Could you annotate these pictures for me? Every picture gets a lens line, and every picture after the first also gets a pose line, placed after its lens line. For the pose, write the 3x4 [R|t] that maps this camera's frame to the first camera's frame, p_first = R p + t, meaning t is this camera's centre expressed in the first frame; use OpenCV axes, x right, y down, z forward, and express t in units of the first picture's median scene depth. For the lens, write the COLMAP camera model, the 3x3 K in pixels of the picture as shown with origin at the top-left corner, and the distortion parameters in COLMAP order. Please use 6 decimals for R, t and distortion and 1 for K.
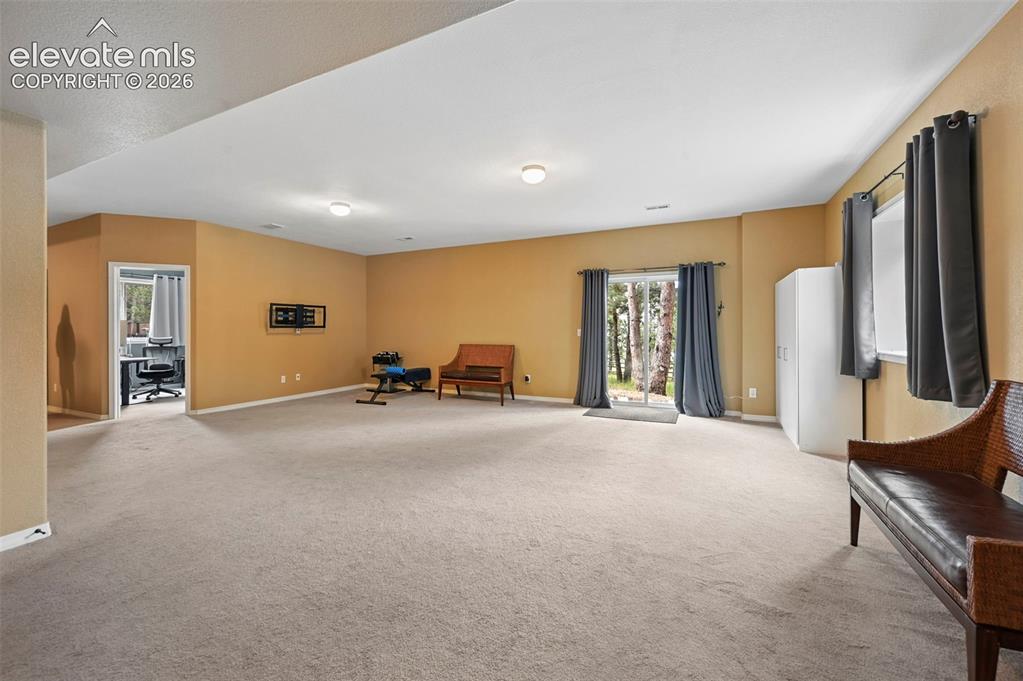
lens RADIAL K [[409.0, 0, 511.3], [0, 409.0, 334.8], [0, 0, 1]] dist [0.001494, 0.000185]
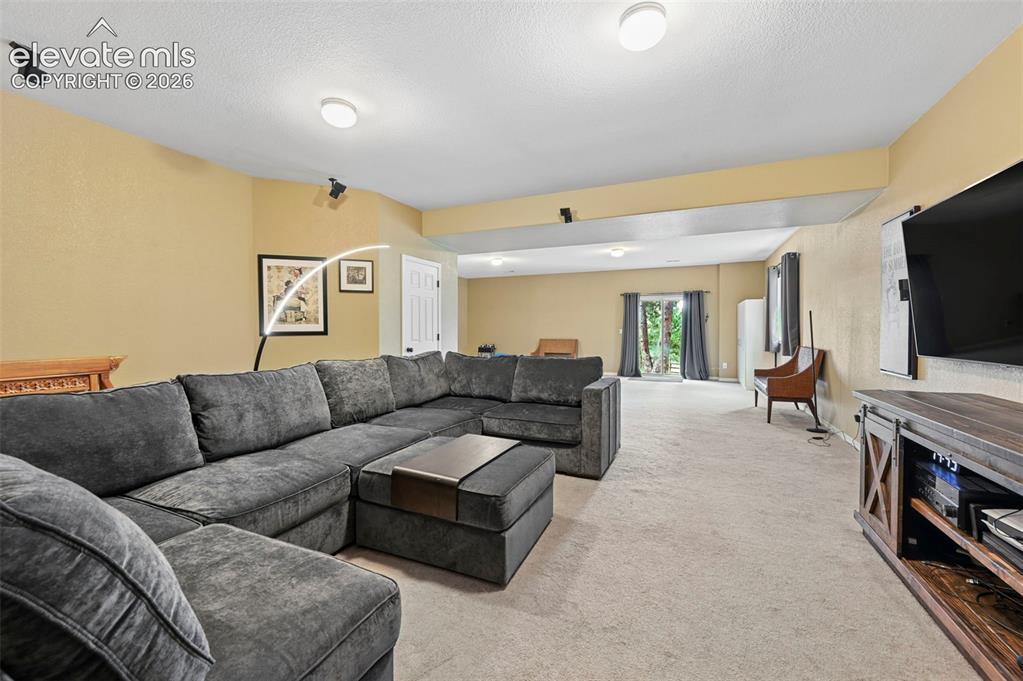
lens RADIAL K [[409.0, 0, 511.4], [0, 409.0, 336.7], [0, 0, 1]] dist [0.001494, 0.000185]
pose [[0.999472, 0.003233, 0.032318, -0.351966], [-0.003370, 0.999986, 0.004191, 0.010604], [-0.032304, -0.004297, 0.999469, -0.664813]]
